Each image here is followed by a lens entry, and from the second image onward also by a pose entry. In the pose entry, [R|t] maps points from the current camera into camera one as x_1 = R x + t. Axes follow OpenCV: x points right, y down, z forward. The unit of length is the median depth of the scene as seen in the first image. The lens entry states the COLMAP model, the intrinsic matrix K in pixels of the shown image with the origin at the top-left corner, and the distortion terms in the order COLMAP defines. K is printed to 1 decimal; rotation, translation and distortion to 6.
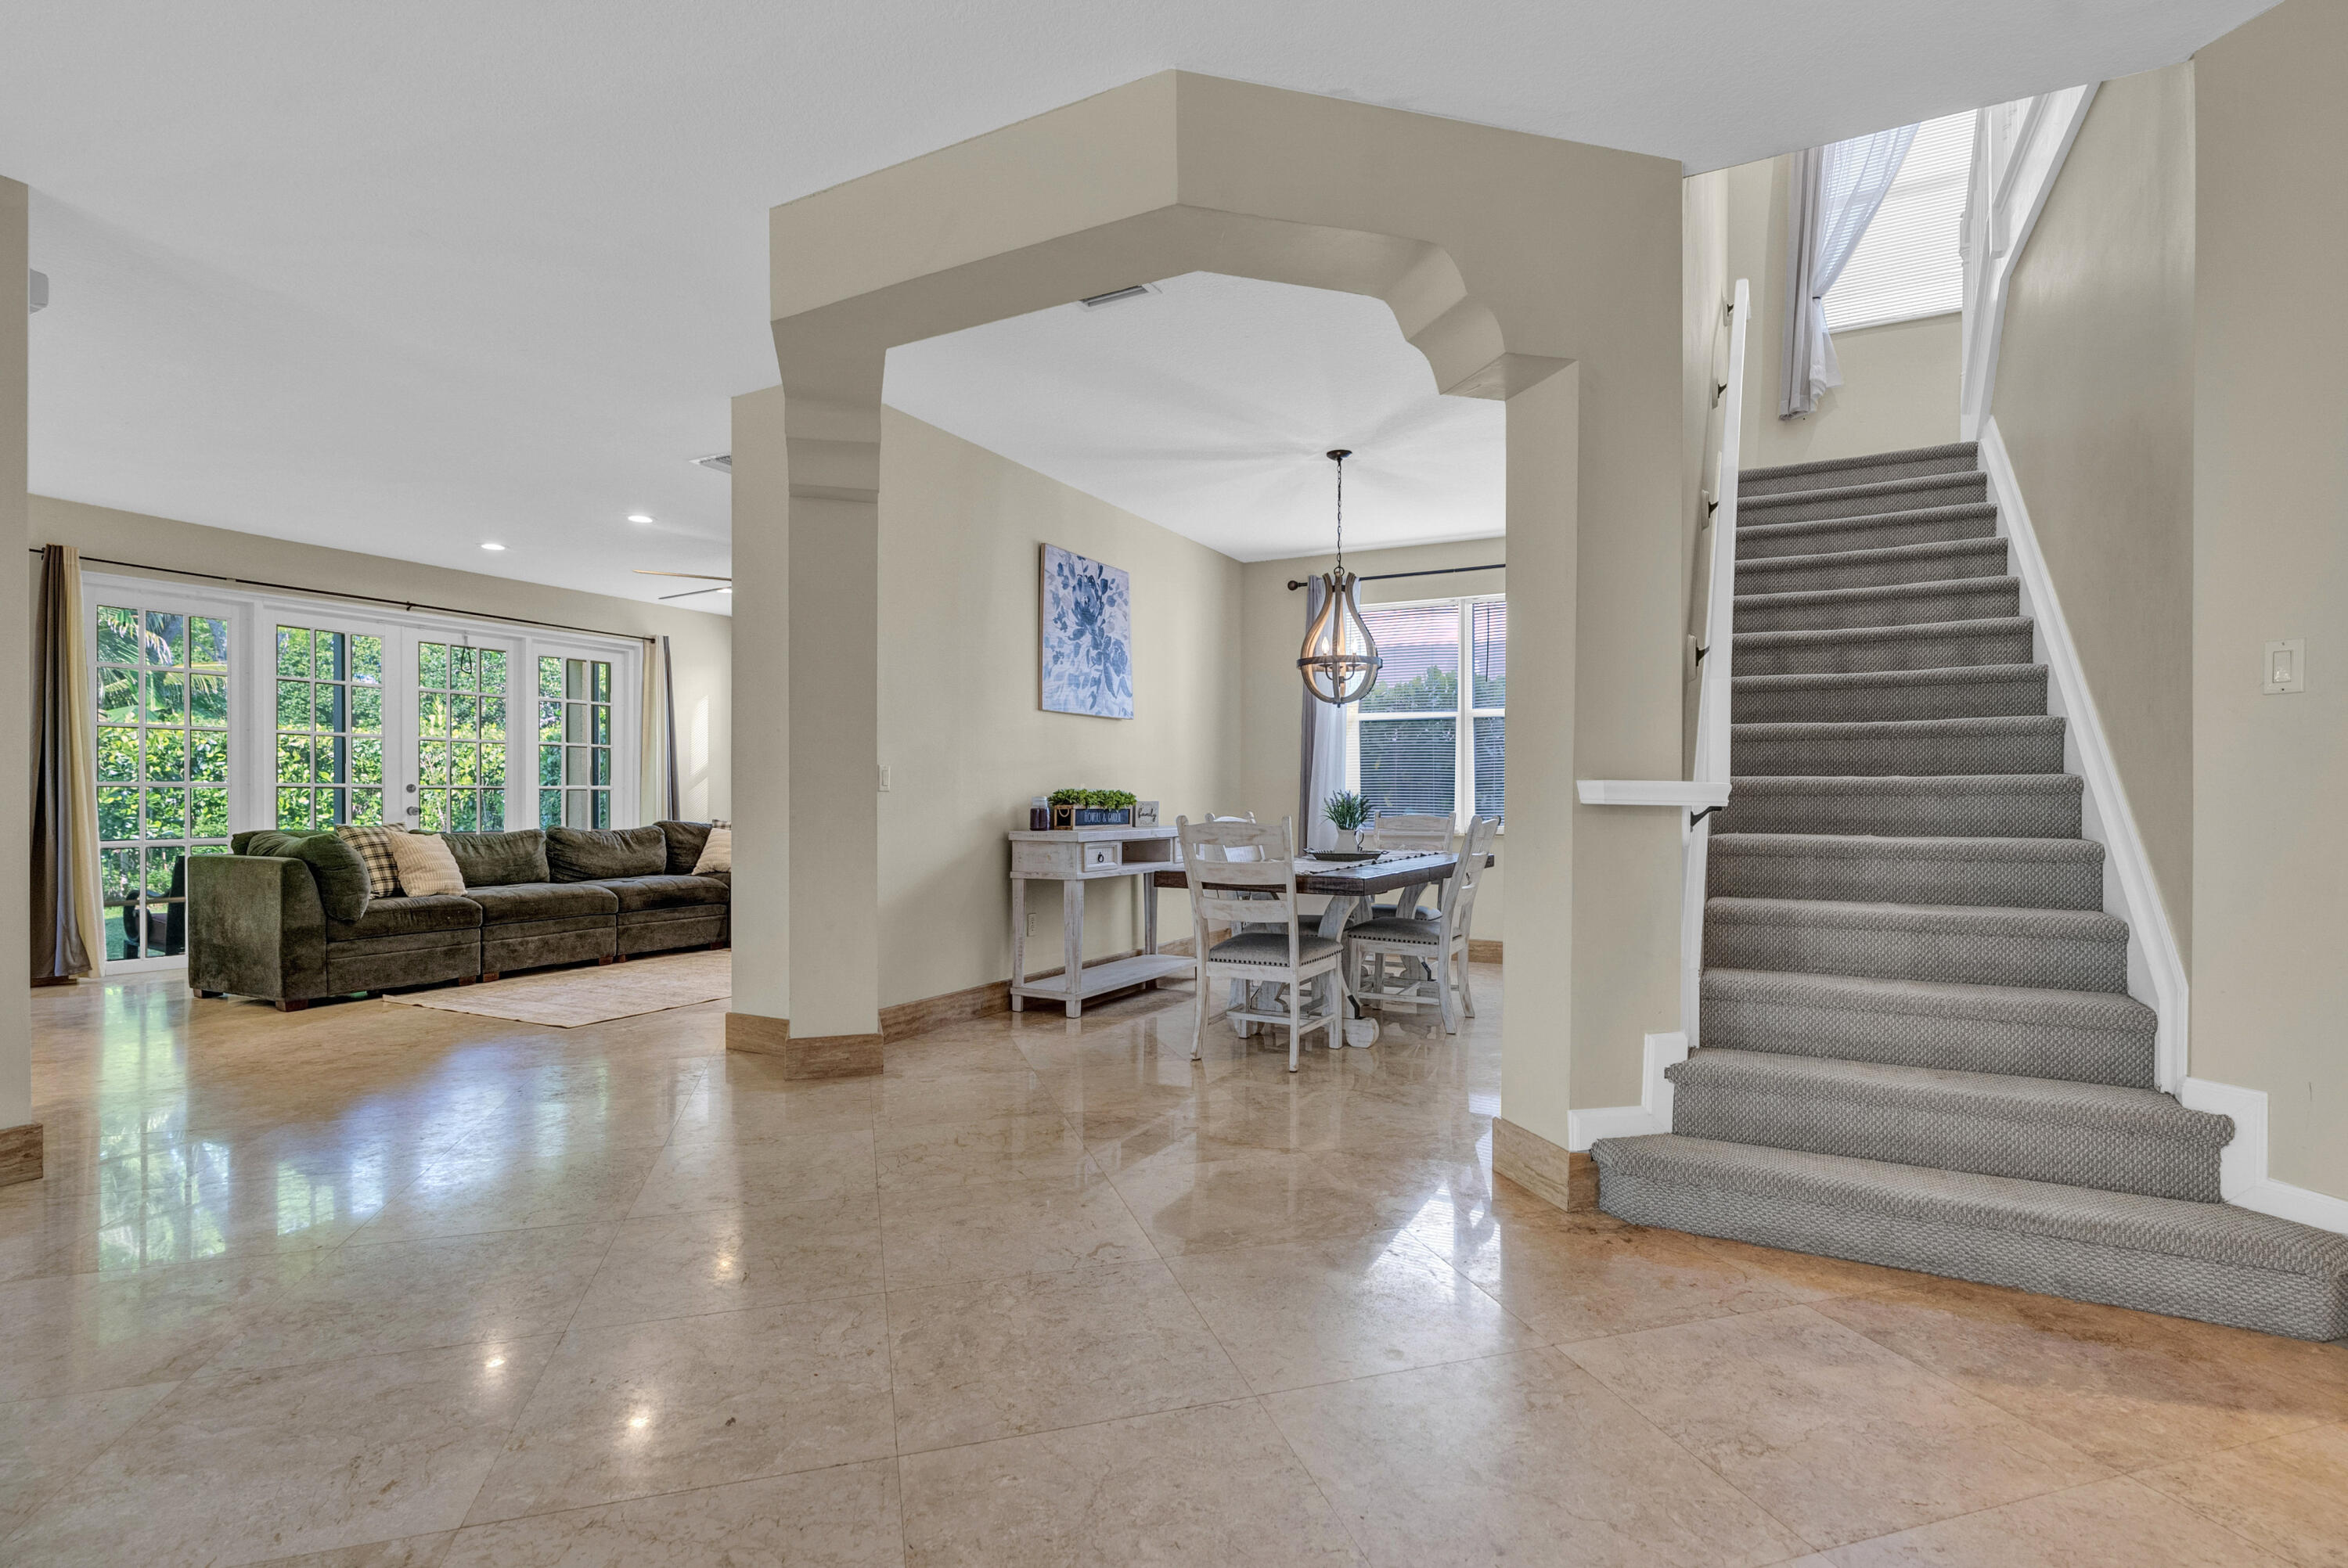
lens RADIAL K [[1128.3, 0, 1174.5], [0, 1128.3, 797.7], [0, 0, 1]] dist [-0.001602, 0.001438]
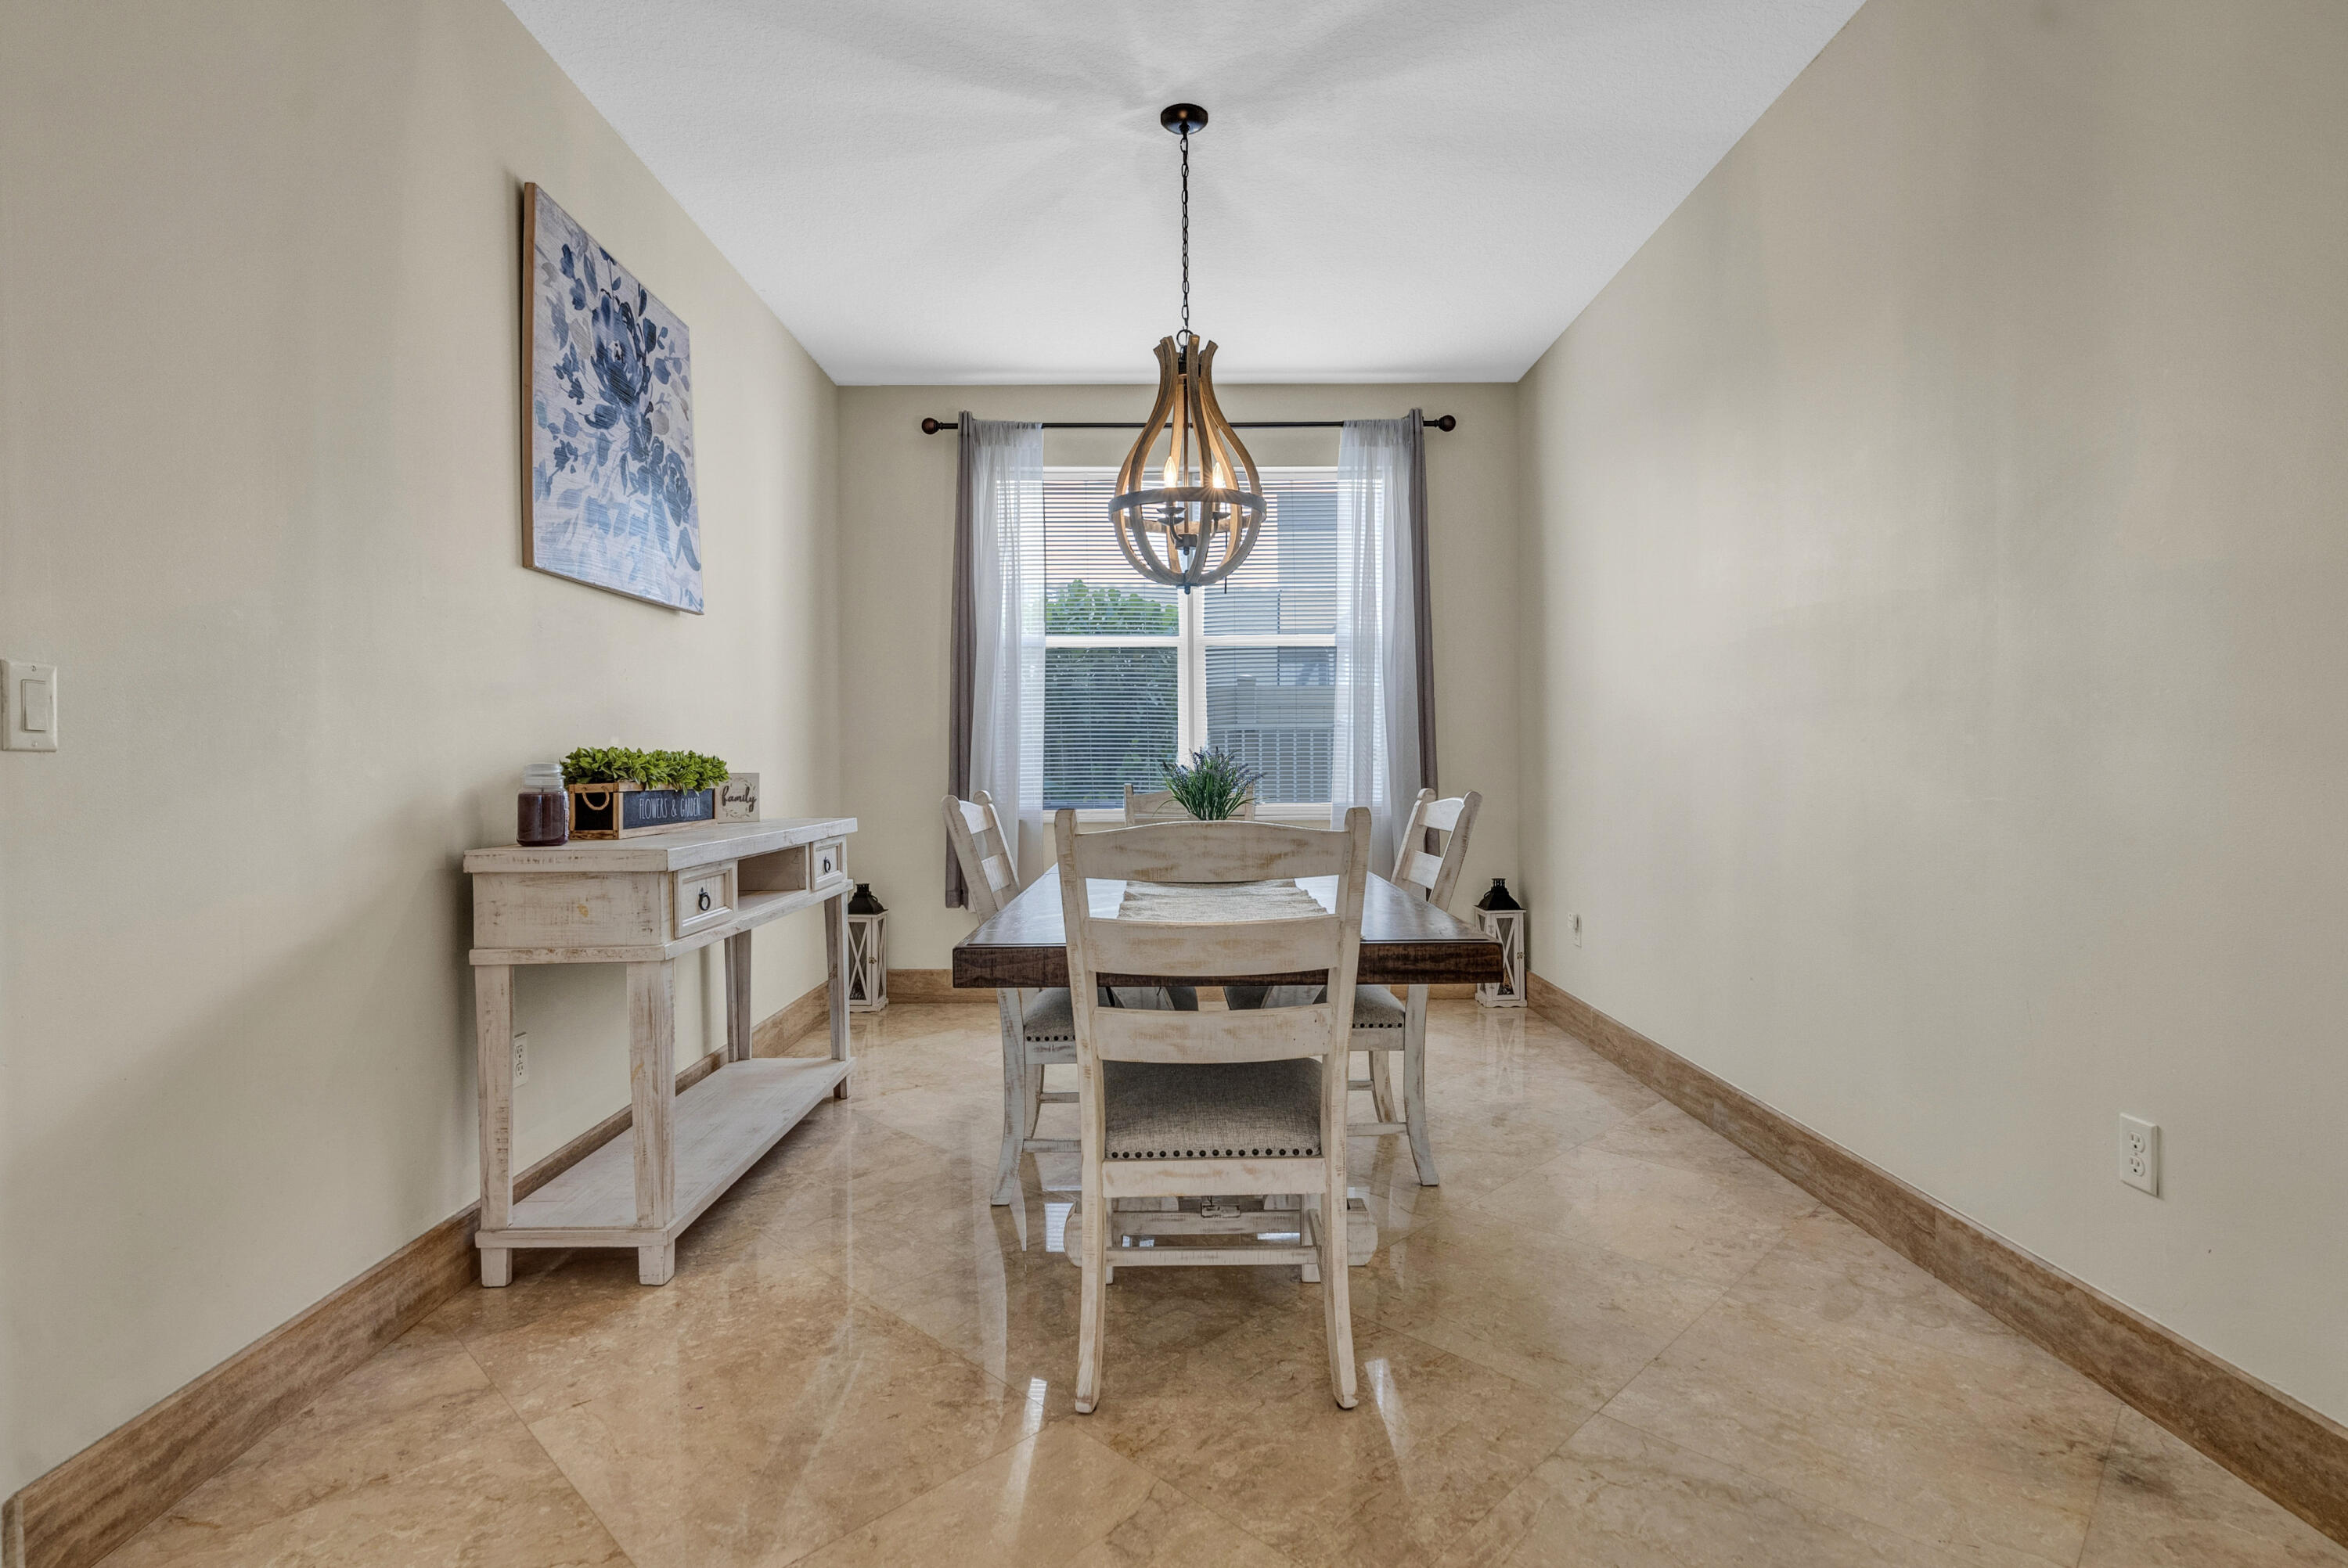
lens RADIAL K [[1128.3, 0, 1158.1], [0, 1128.3, 780.8], [0, 0, 1]] dist [-0.001602, 0.001438]
pose [[0.871783, -0.014427, 0.489681, -0.118789], [0.008599, 0.999863, 0.014149, 0.001060], [-0.489818, -0.008124, 0.871787, 0.488897]]
